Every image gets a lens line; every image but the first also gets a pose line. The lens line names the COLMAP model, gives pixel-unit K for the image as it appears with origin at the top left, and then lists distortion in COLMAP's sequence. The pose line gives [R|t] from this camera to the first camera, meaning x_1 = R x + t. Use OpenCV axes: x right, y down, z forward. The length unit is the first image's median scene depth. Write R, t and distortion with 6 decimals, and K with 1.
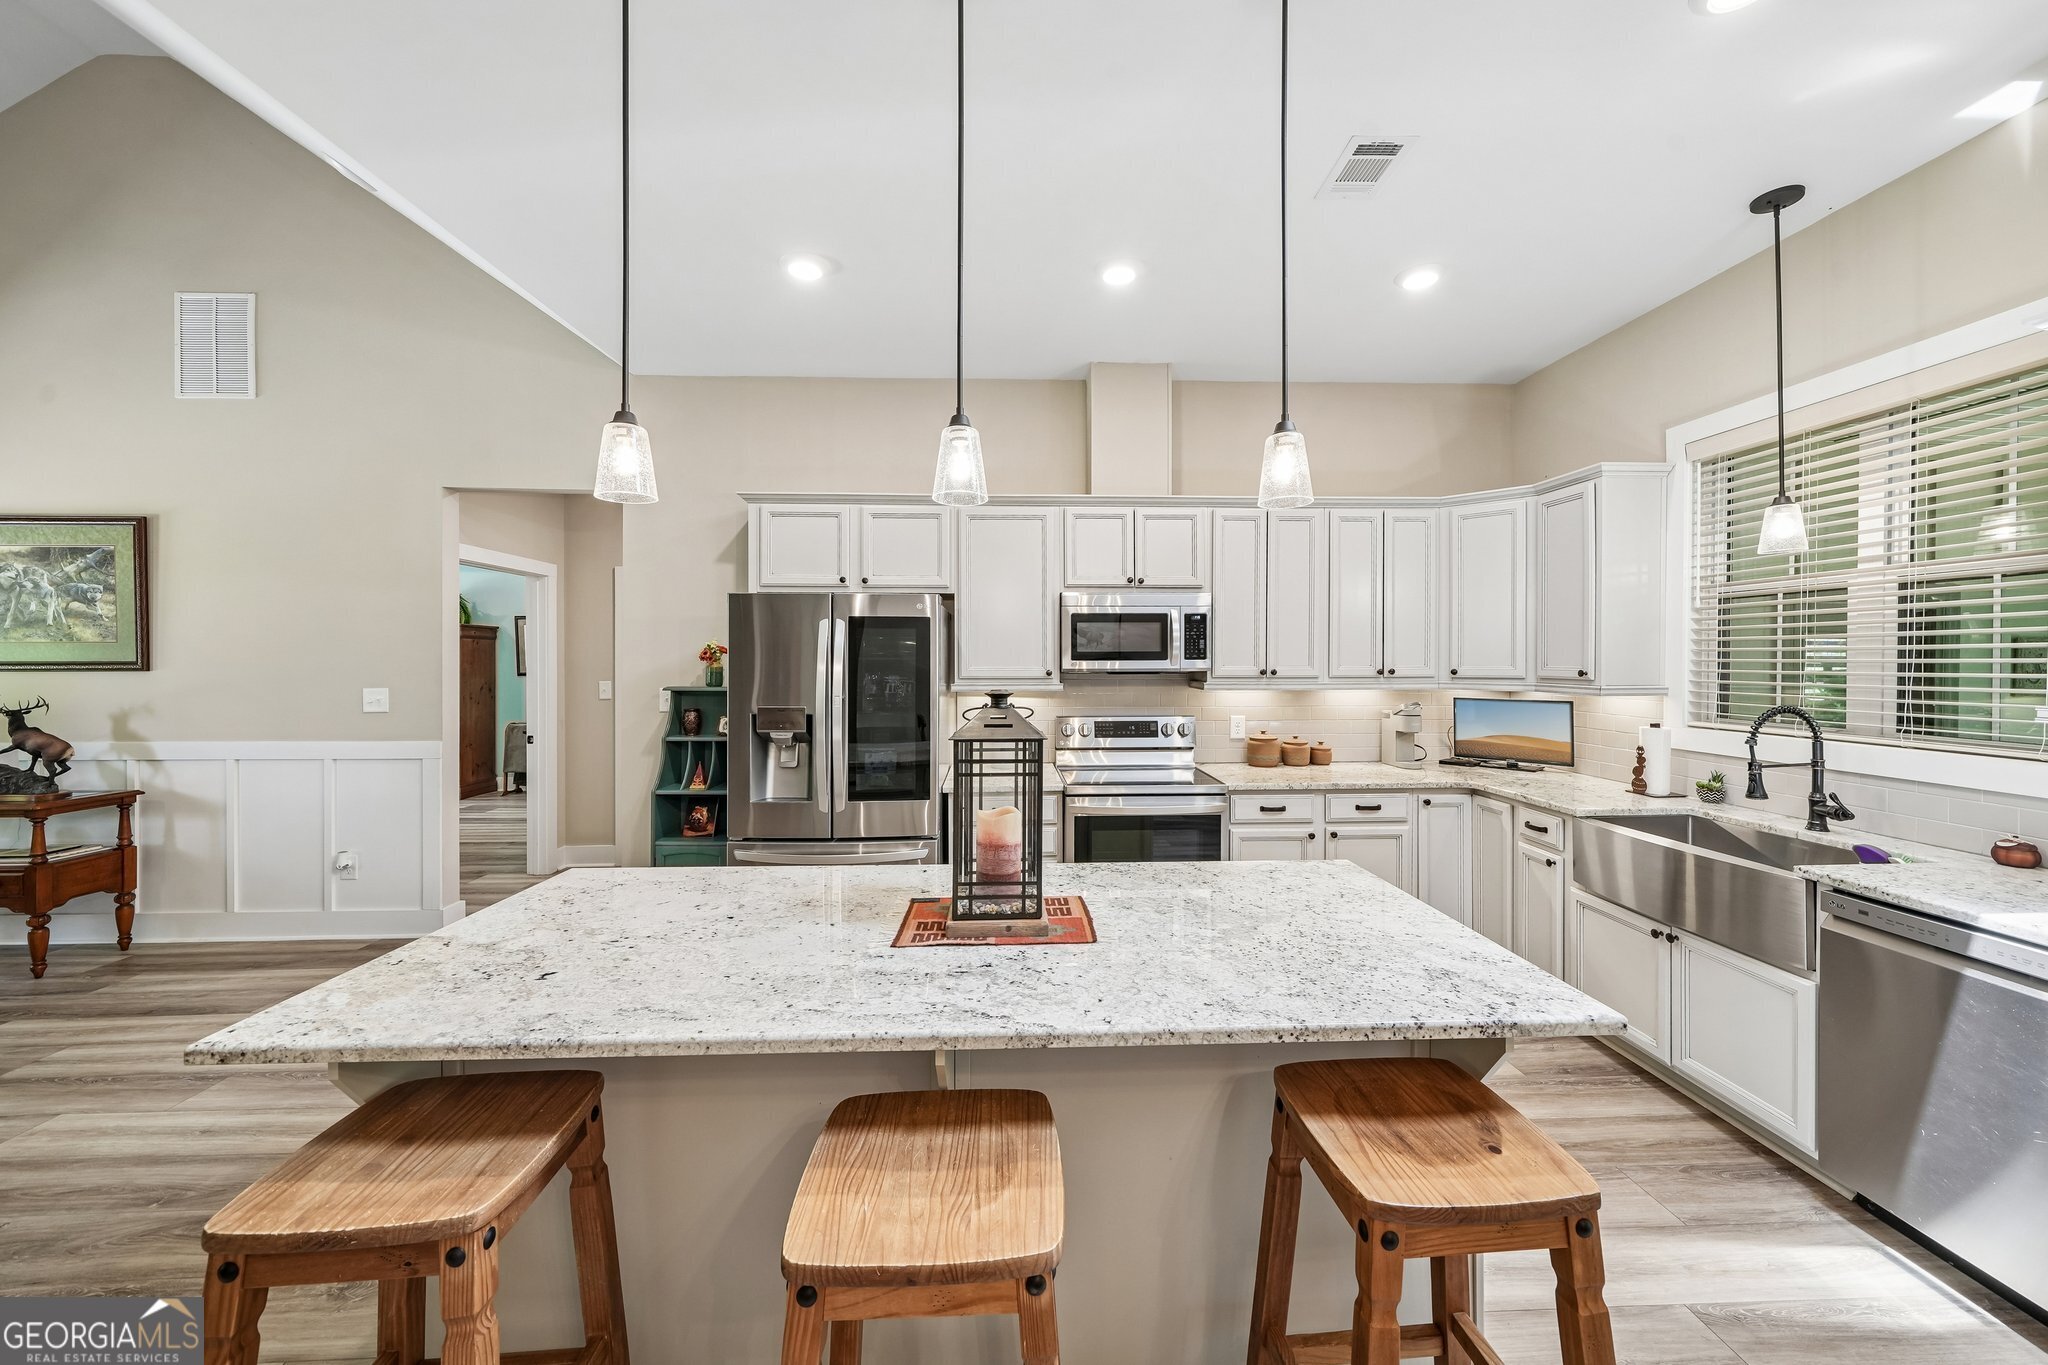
lens RADIAL K [[730.8, 0, 1037.1], [0, 730.8, 666.0], [0, 0, 1]] dist [-0.001910, -0.000011]
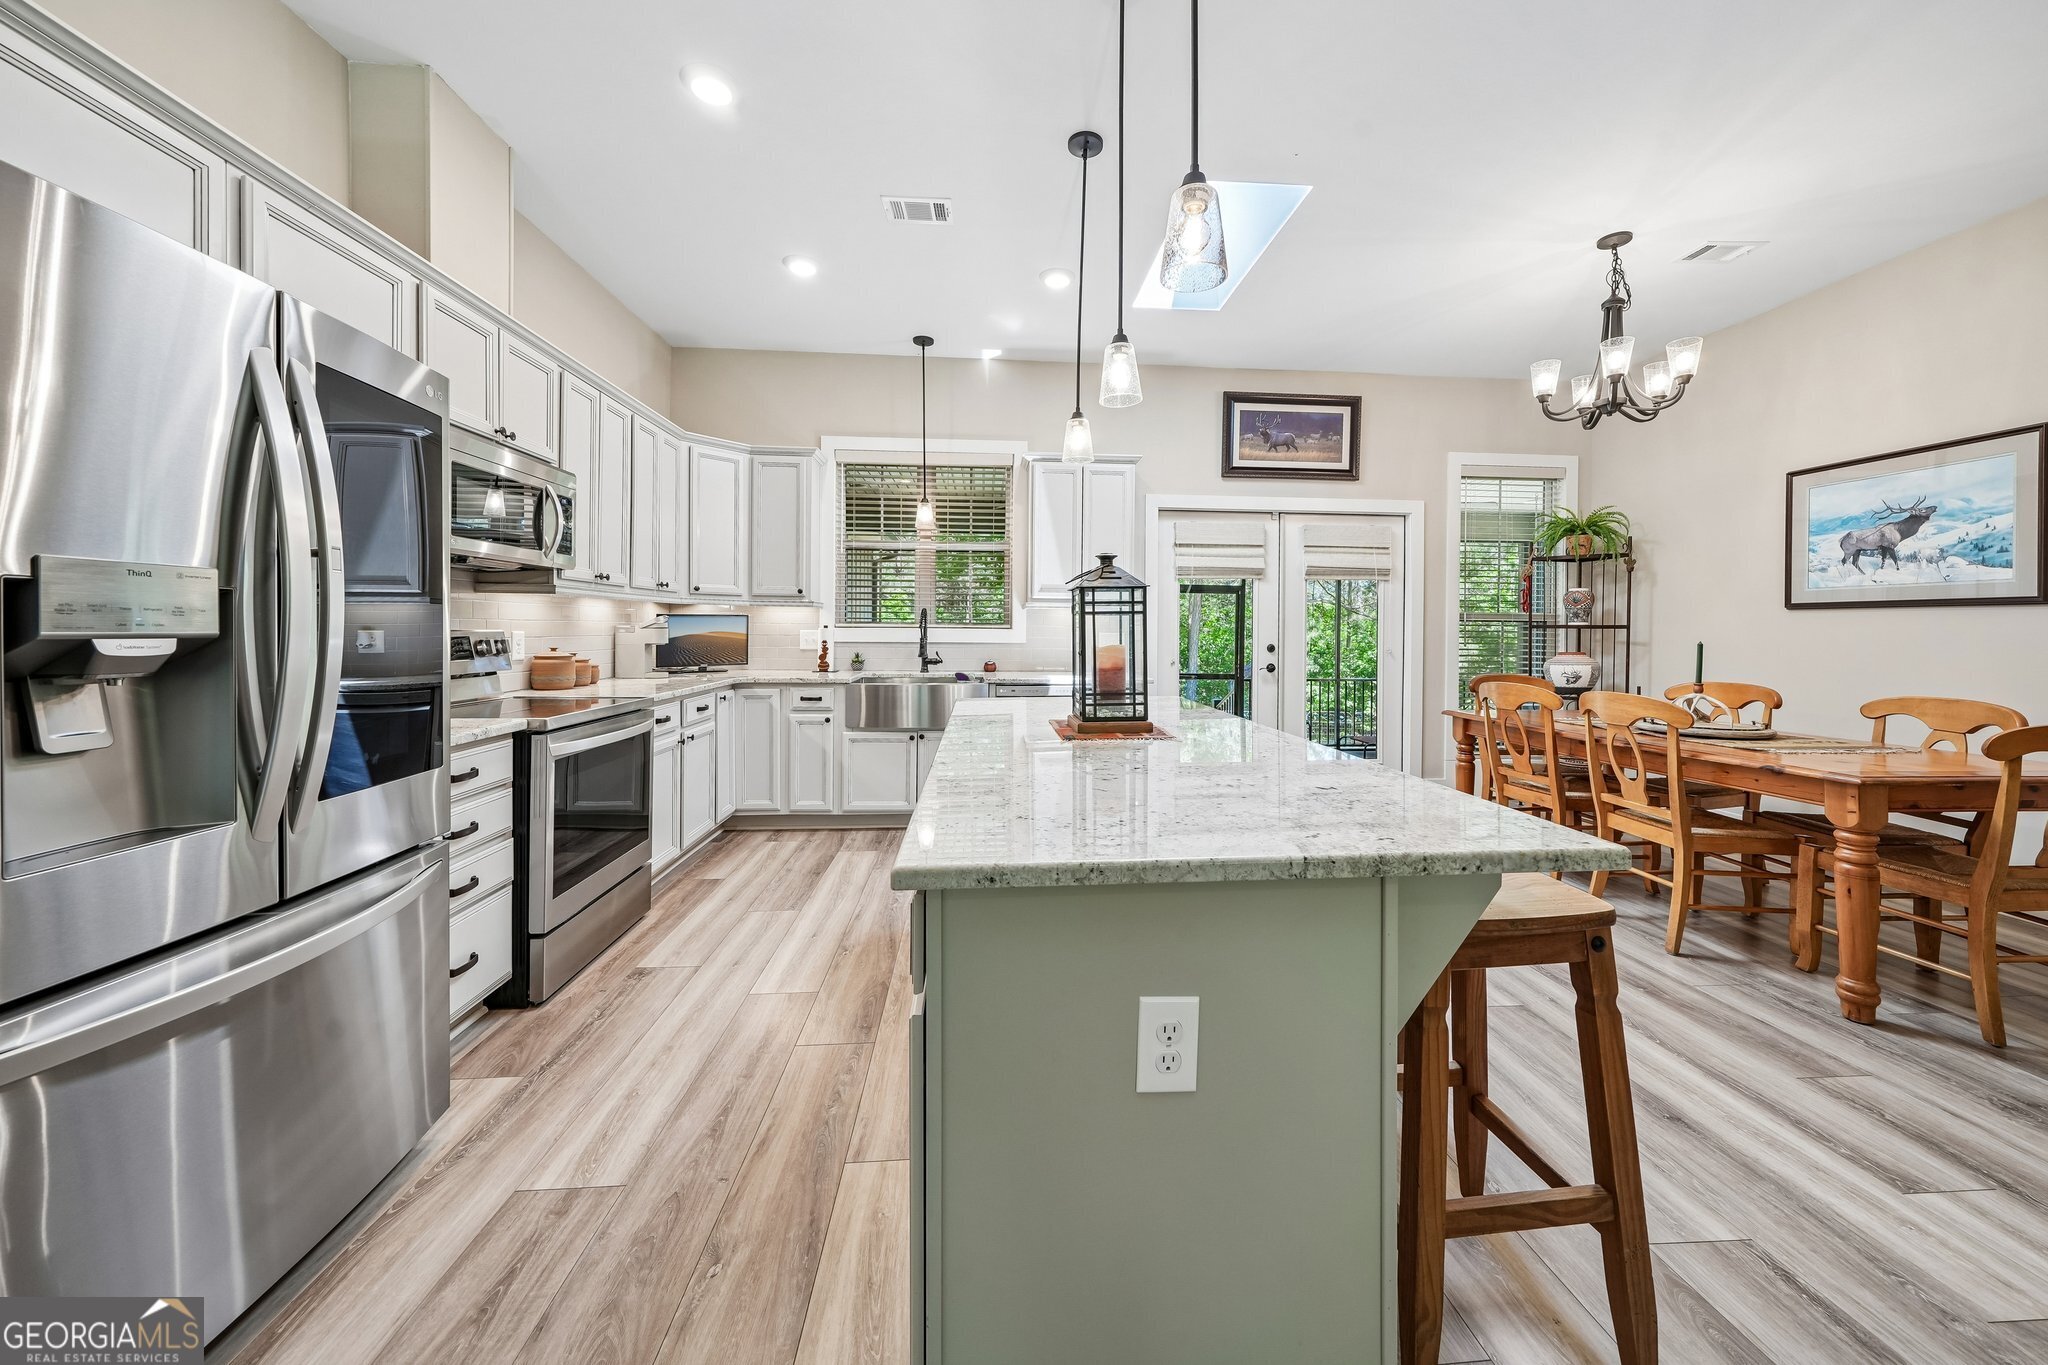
lens RADIAL K [[721.4, 0, 1034.6], [0, 721.4, 639.1], [0, 0, 1]] dist [-0.000683, -0.000034]
pose [[-0.031741, -0.013390, 0.999406, -0.678266], [0.000400, 0.999910, 0.013409, 0.085354], [-0.999496, 0.000826, -0.031732, 0.595313]]
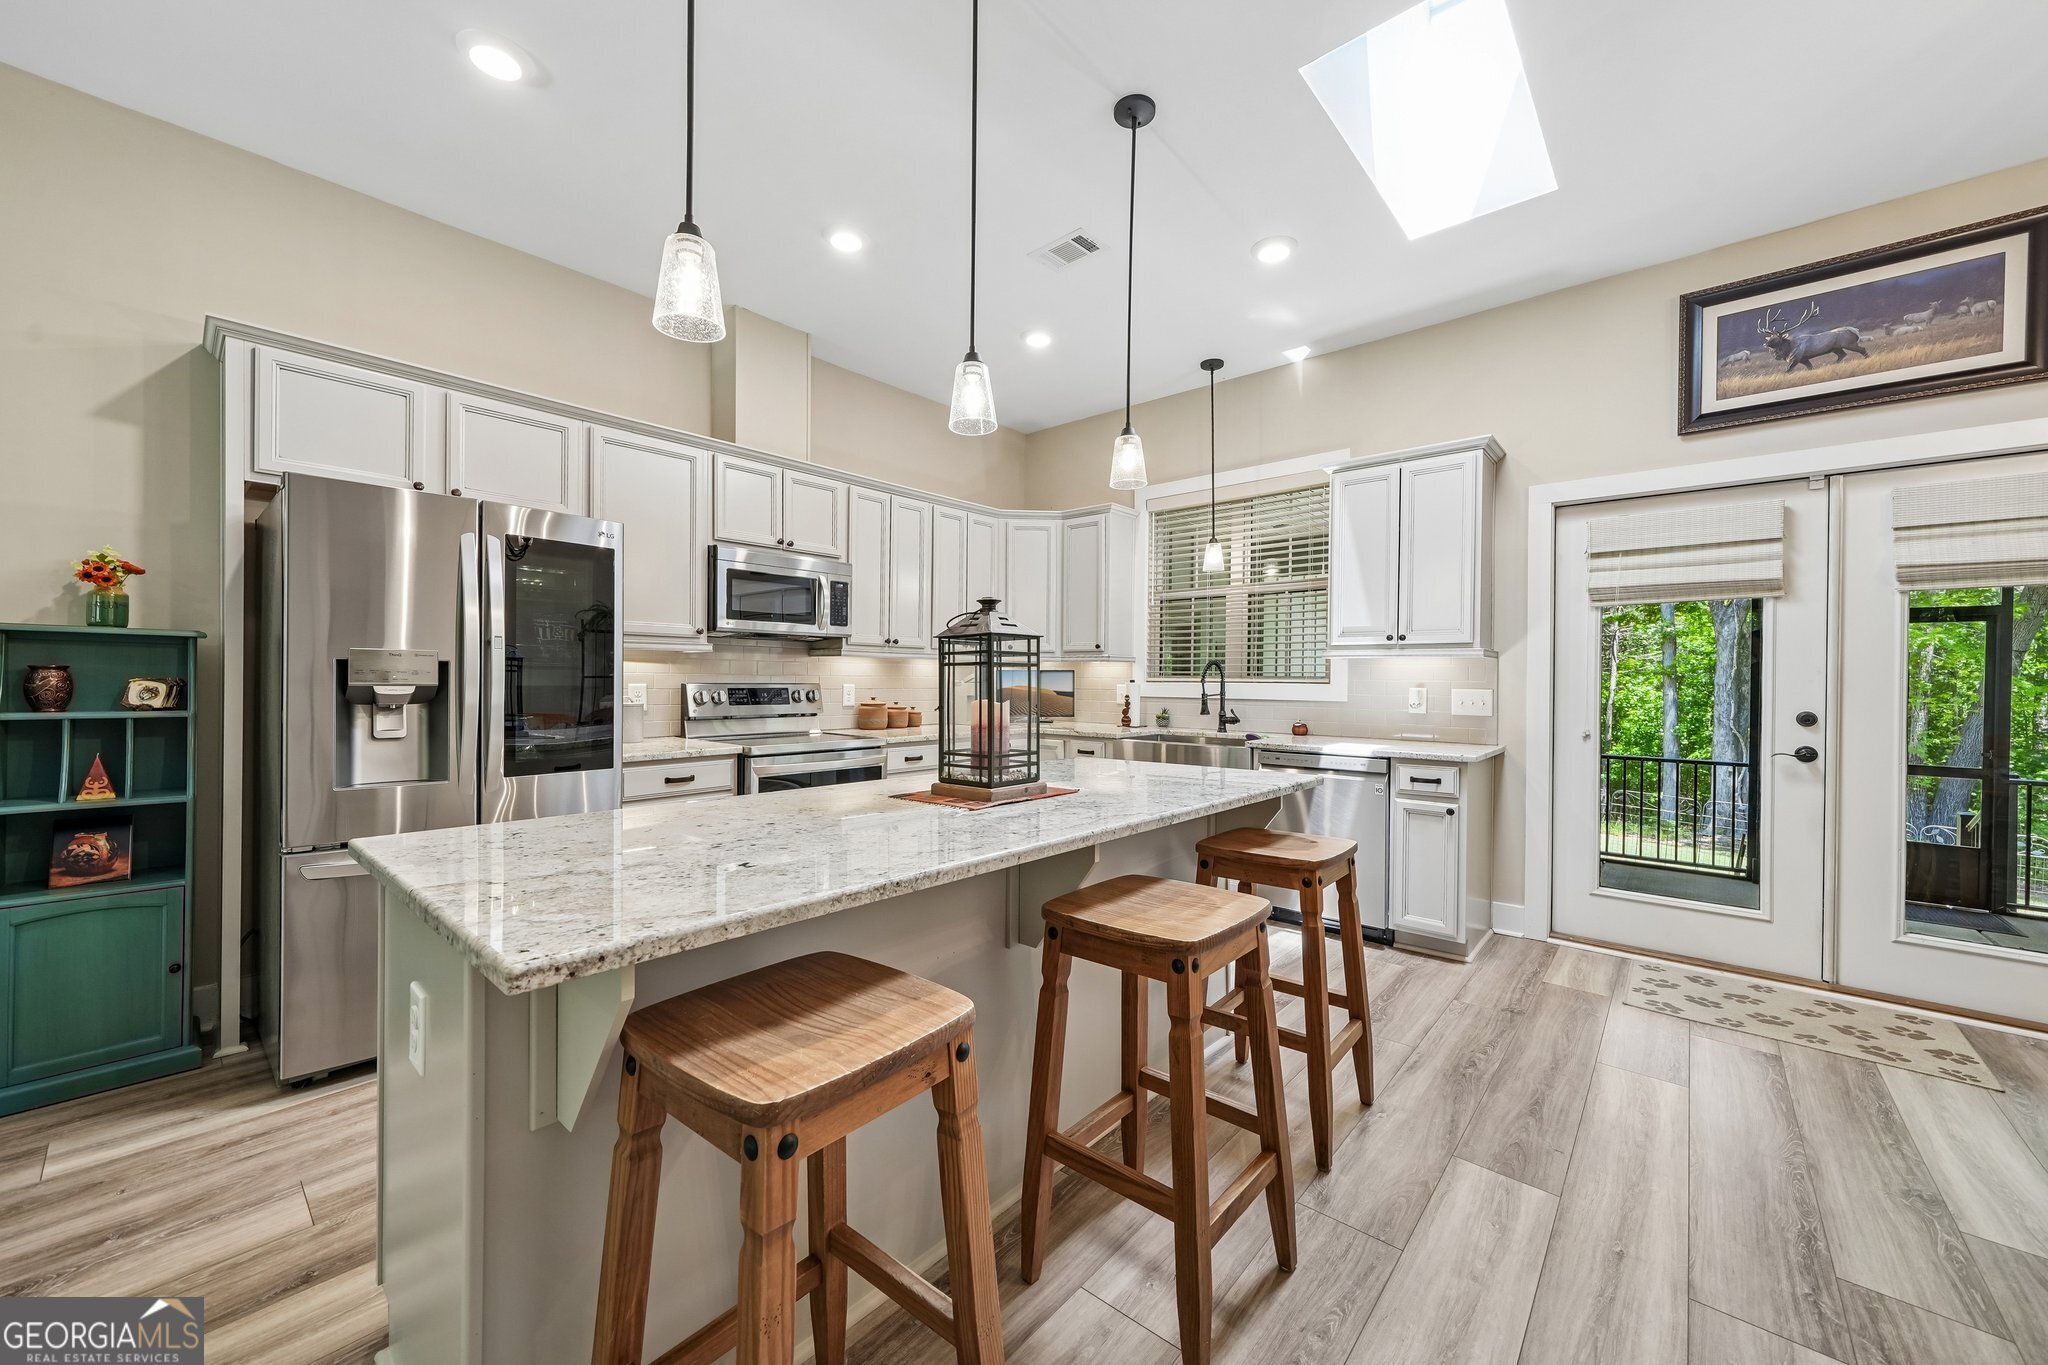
lens RADIAL K [[765.0, 0, 1022.0], [0, 765.0, 684.6], [0, 0, 1]] dist [-0.000887, -0.000293]
pose [[0.694275, 0.001078, 0.719709, -0.453490], [-0.002401, 0.999997, 0.000817, 0.086142], [-0.719706, -0.002295, 0.694275, 0.055934]]
